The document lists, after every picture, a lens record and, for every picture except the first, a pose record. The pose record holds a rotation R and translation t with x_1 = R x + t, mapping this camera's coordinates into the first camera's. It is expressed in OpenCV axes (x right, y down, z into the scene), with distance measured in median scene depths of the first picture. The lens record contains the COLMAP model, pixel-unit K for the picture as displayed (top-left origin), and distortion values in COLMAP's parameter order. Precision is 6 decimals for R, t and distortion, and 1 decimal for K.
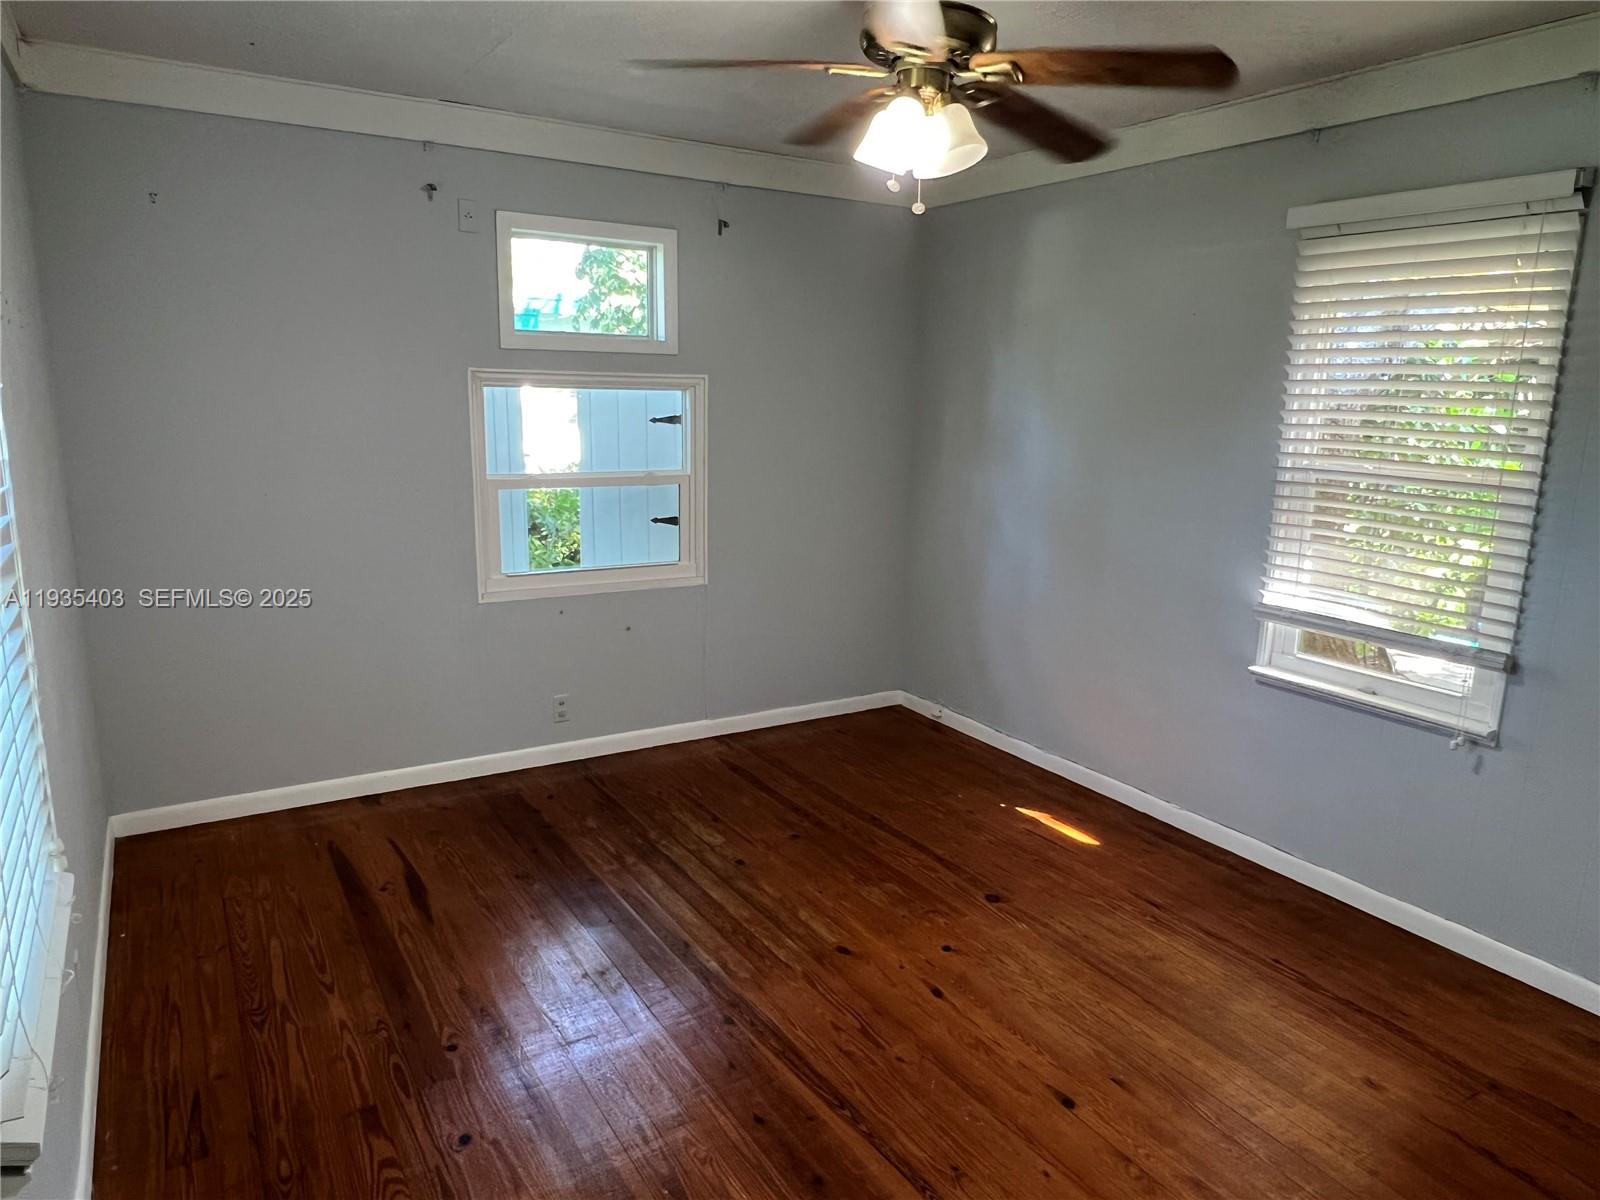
lens RADIAL K [[1021.8, 0, 809.7], [0, 1021.8, 598.4], [0, 0, 1]] dist [-0.001366, -0.001911]
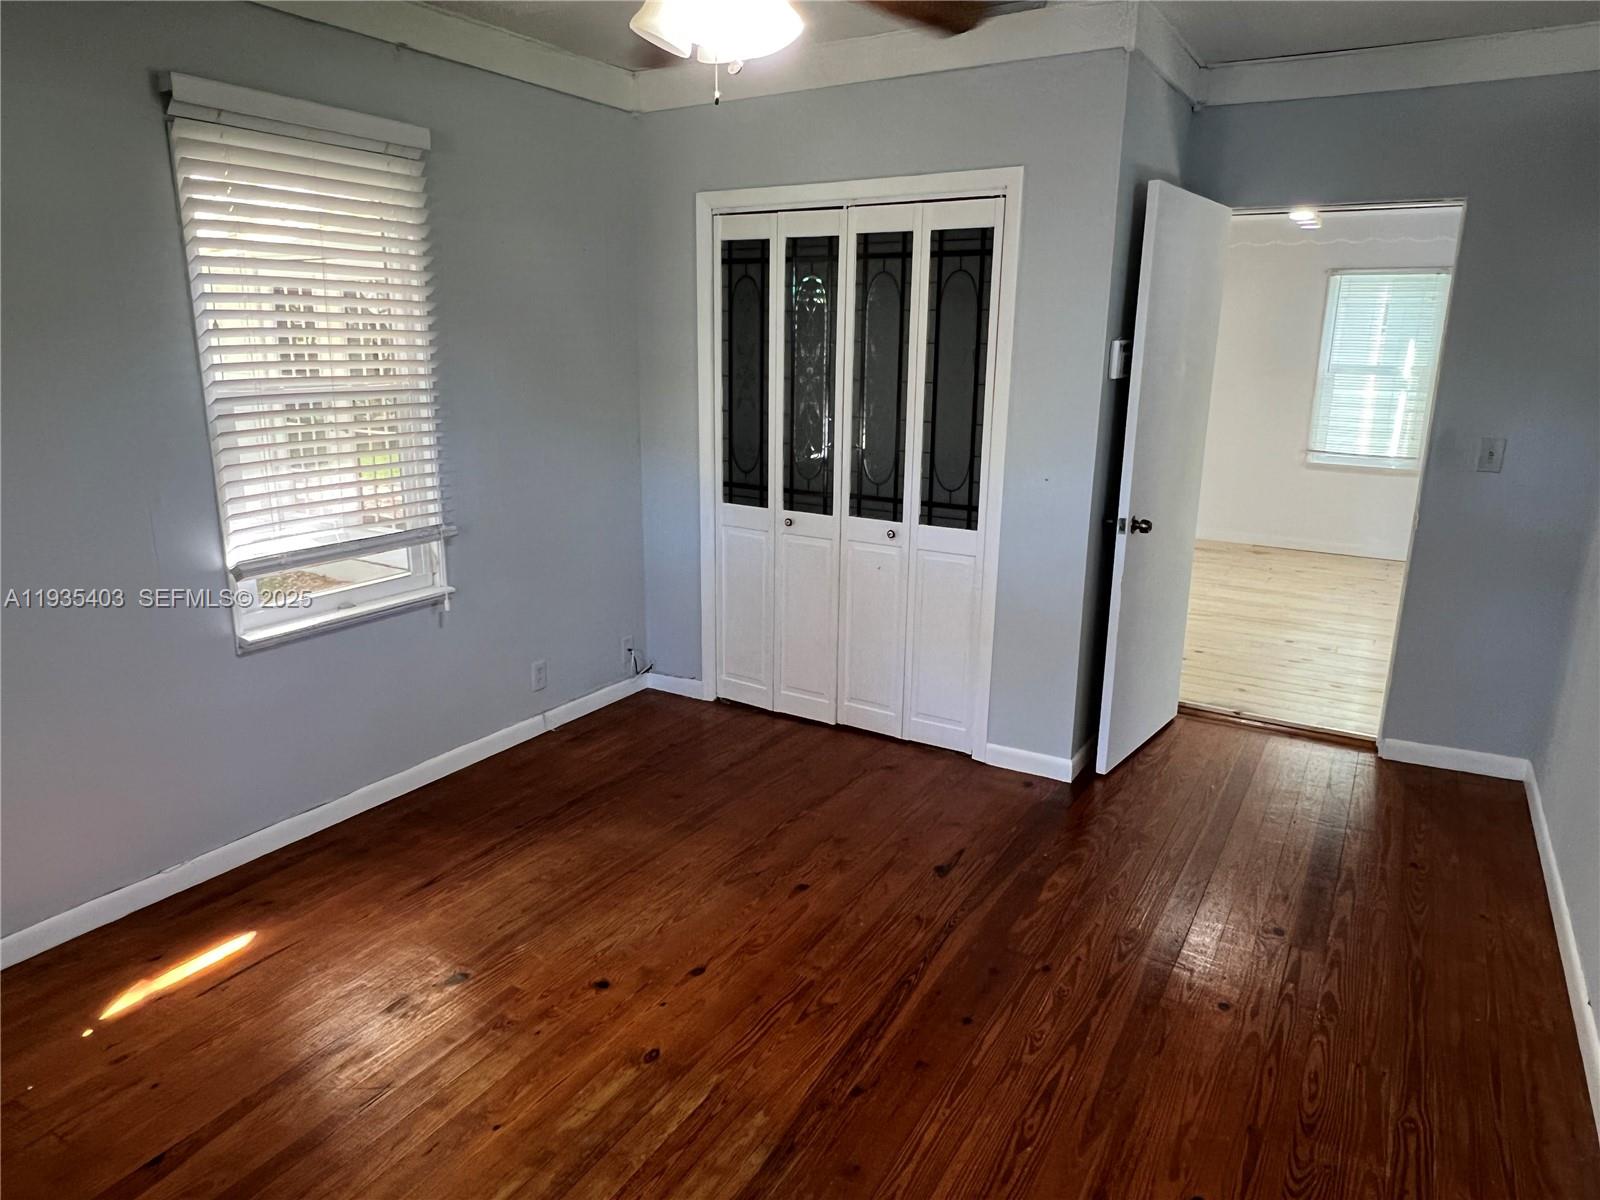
lens RADIAL K [[1021.8, 0, 809.8], [0, 1021.8, 602.4], [0, 0, 1]] dist [-0.001366, -0.001911]
pose [[-0.449916, -0.260159, 0.854338, -0.557956], [0.157737, 0.918441, 0.362748, -0.220004], [-0.879031, 0.297966, -0.372184, 1.015133]]
